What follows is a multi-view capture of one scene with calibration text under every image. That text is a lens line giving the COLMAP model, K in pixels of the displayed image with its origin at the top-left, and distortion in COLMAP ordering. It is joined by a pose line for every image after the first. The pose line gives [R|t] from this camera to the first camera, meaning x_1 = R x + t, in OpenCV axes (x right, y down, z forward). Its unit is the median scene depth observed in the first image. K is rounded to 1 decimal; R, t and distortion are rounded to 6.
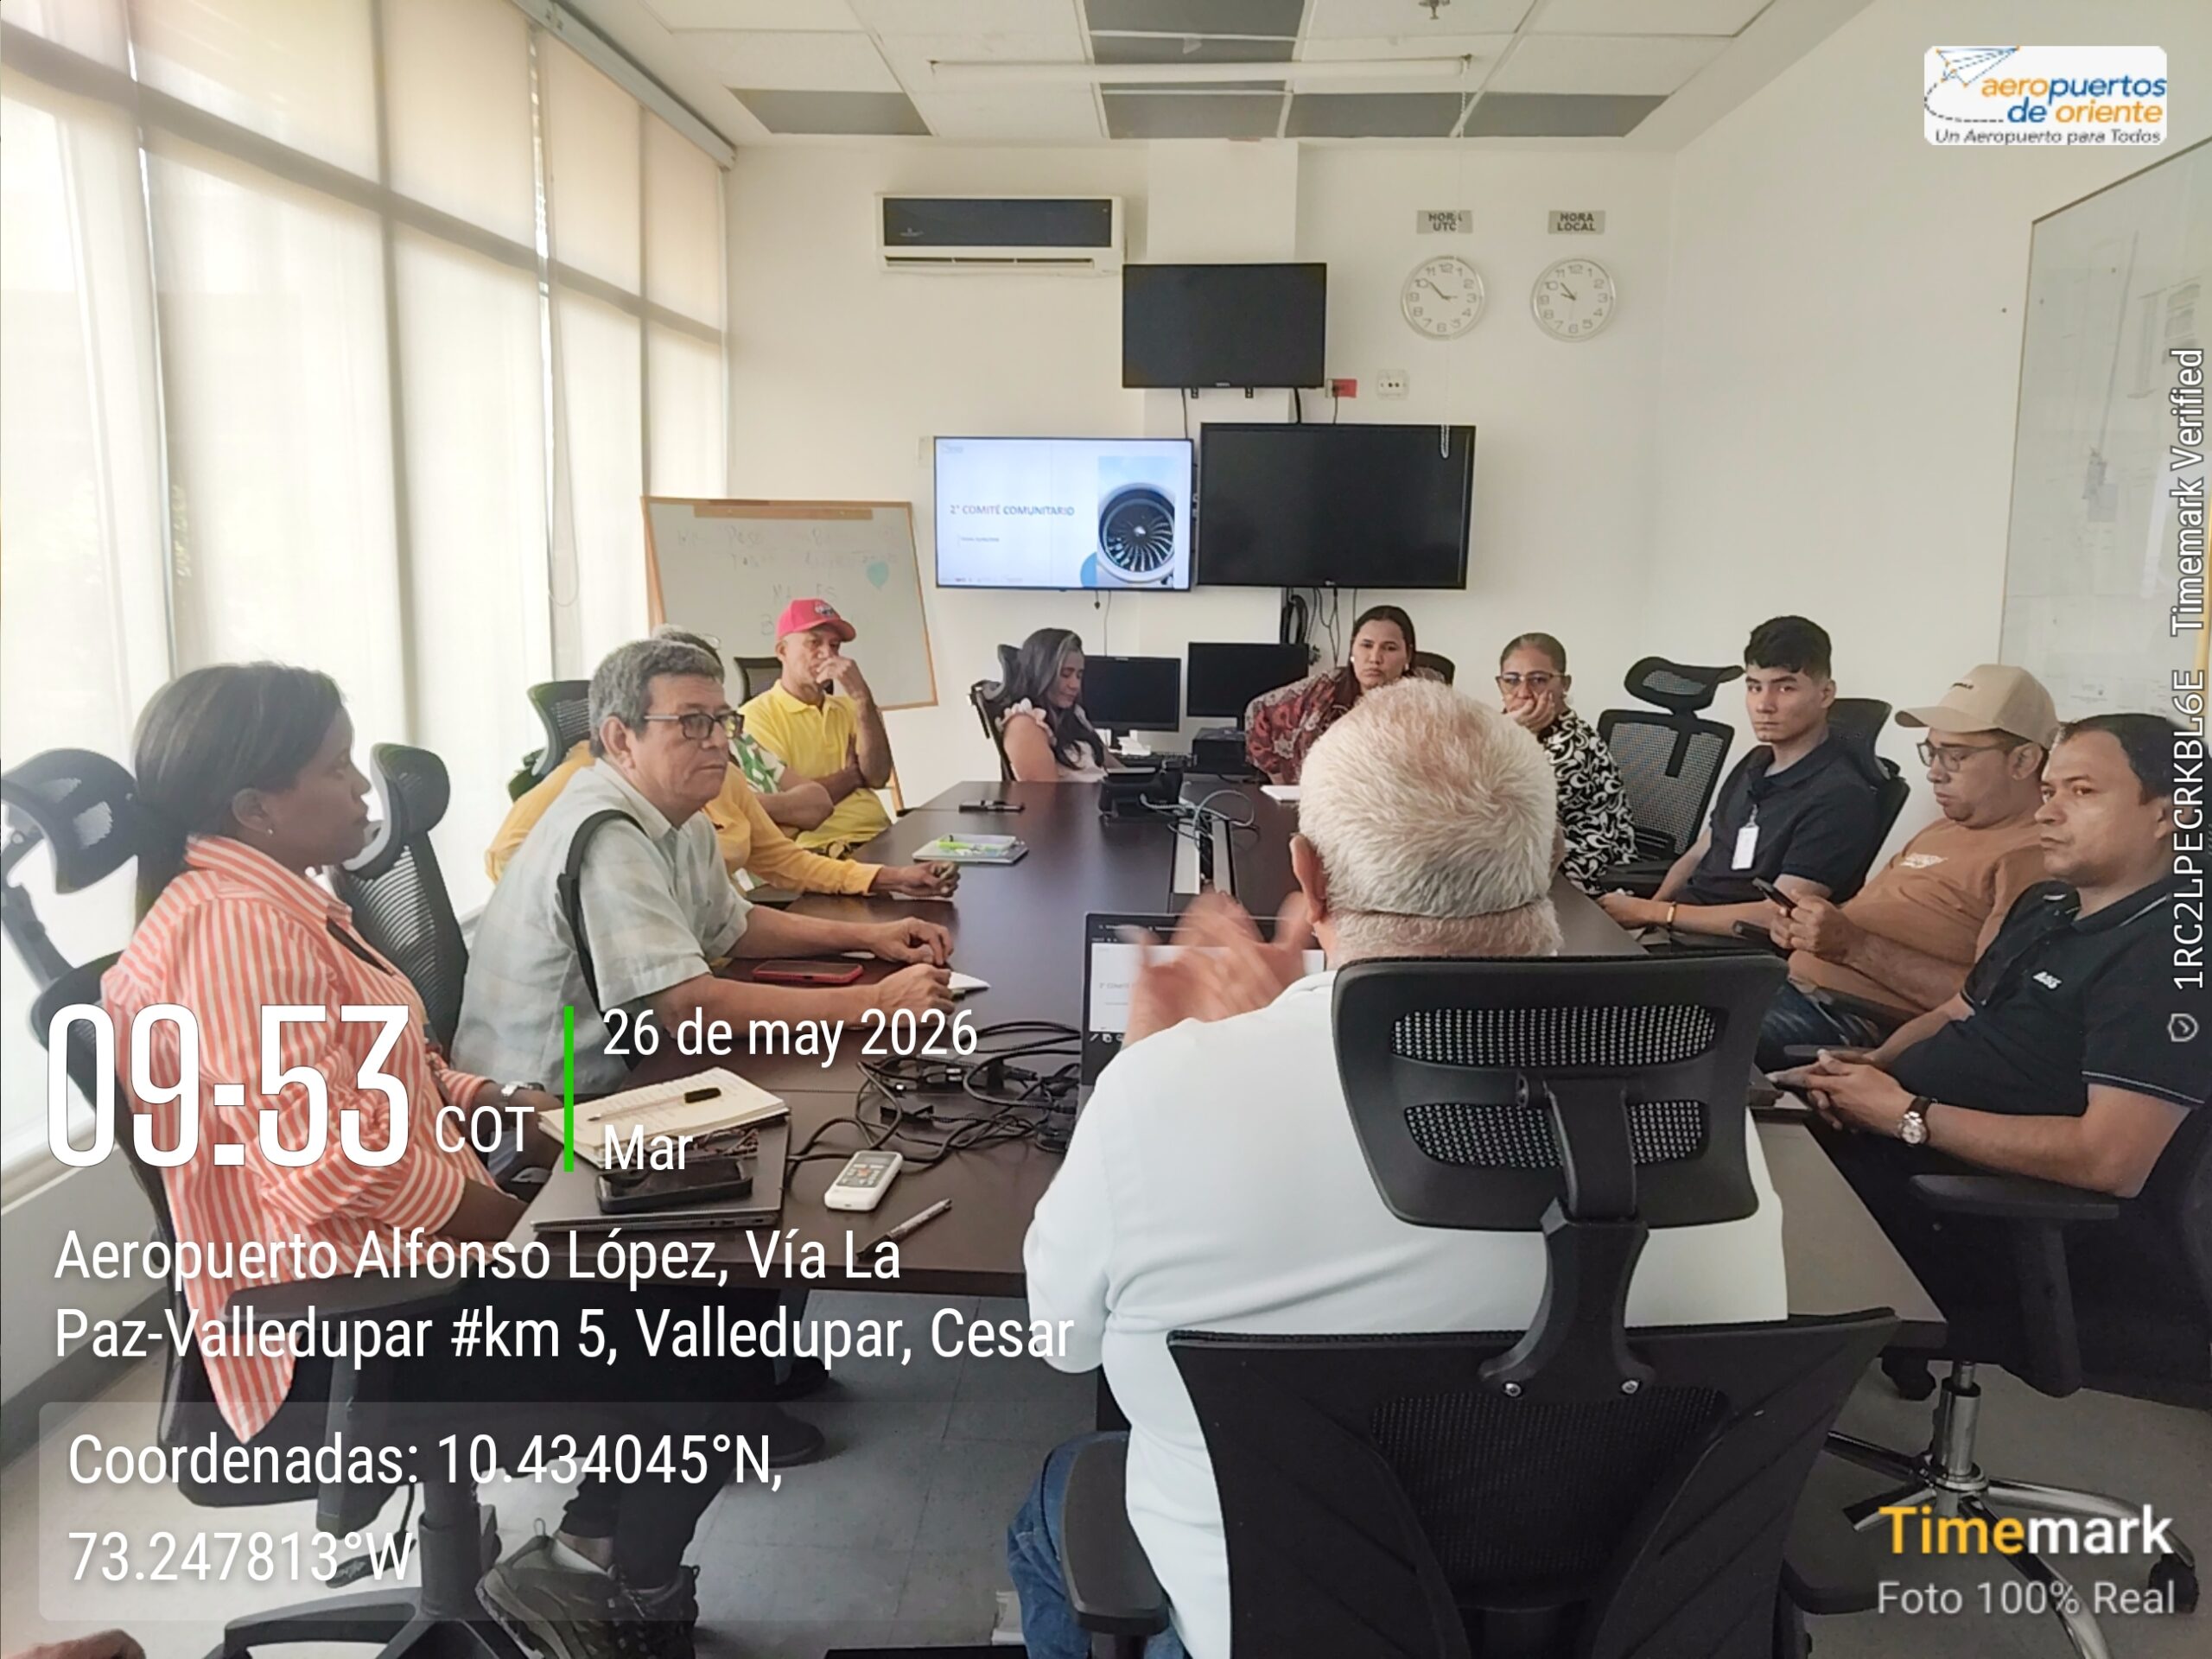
lens RADIAL K [[1623.9, 0, 1102.3], [0, 1623.9, 830.6], [0, 0, 1]] dist [0.000625, -0.067491]
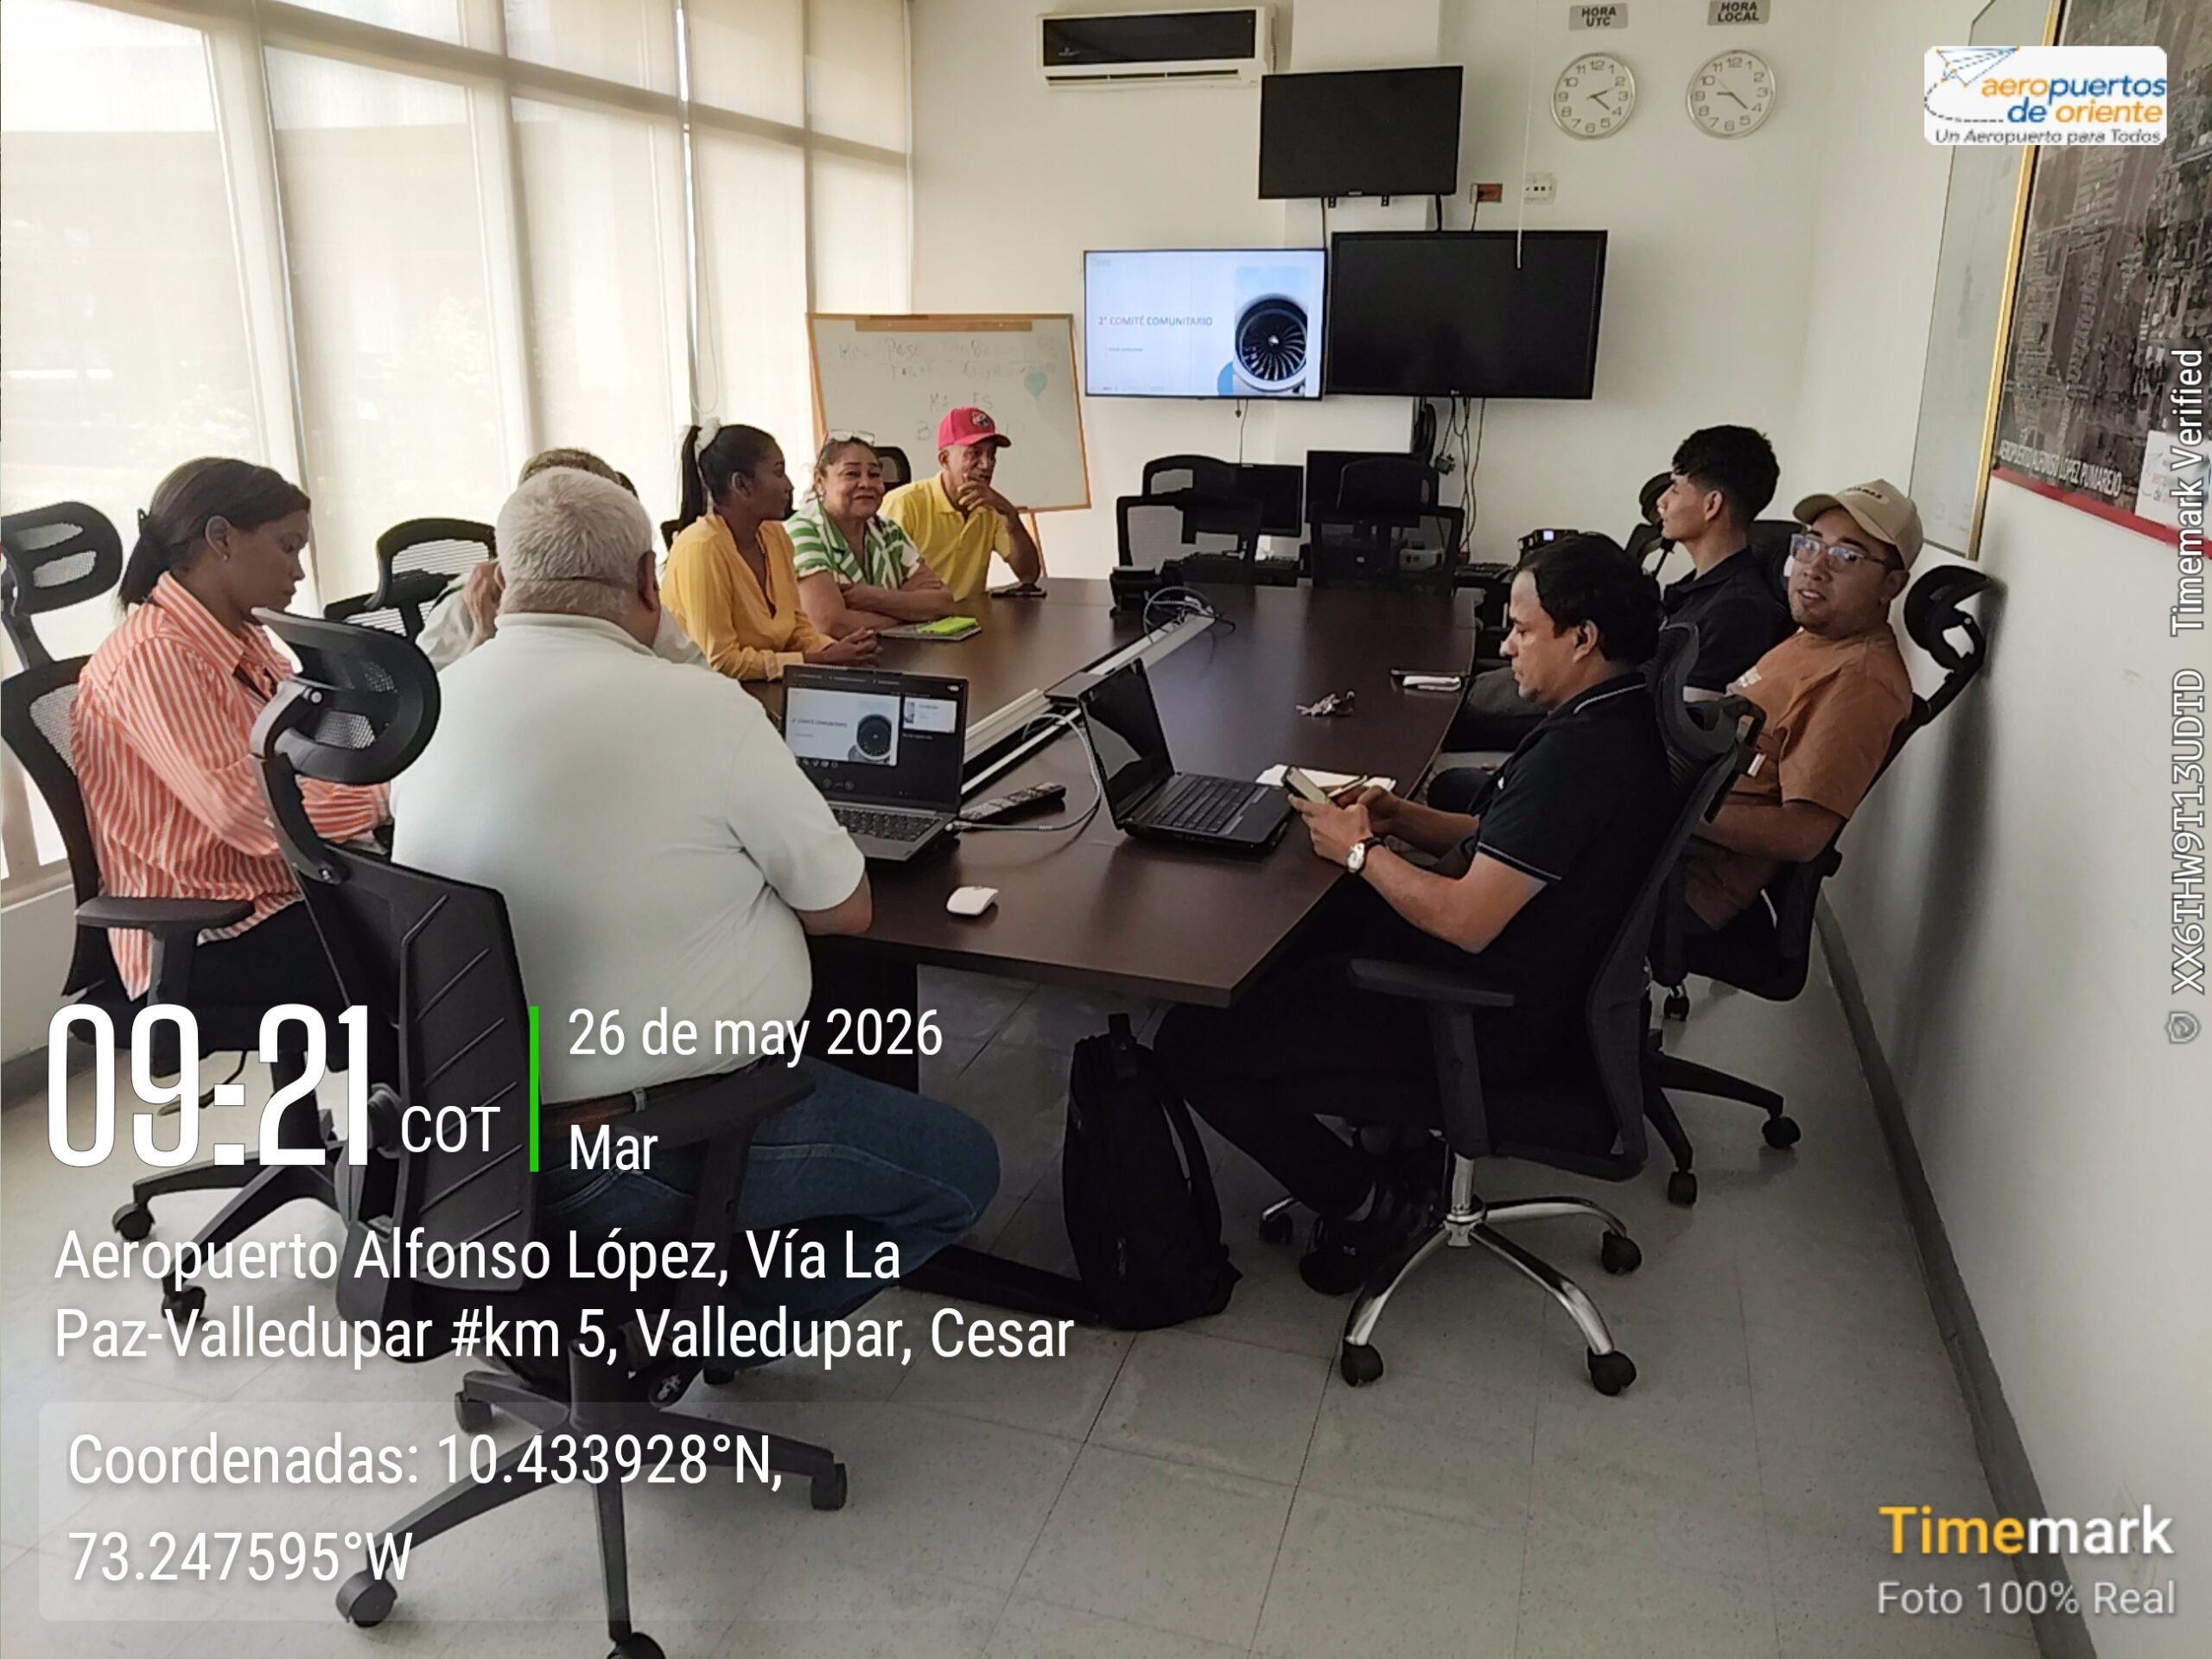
lens RADIAL K [[1623.9, 0, 1102.3], [0, 1623.9, 830.6], [0, 0, 1]] dist [0.000625, -0.067491]
pose [[0.971785, 0.061323, -0.227759, 0.172467], [-0.034765, 0.992305, 0.118840, 0.007377], [0.233294, -0.107569, 0.966438, -0.064797]]
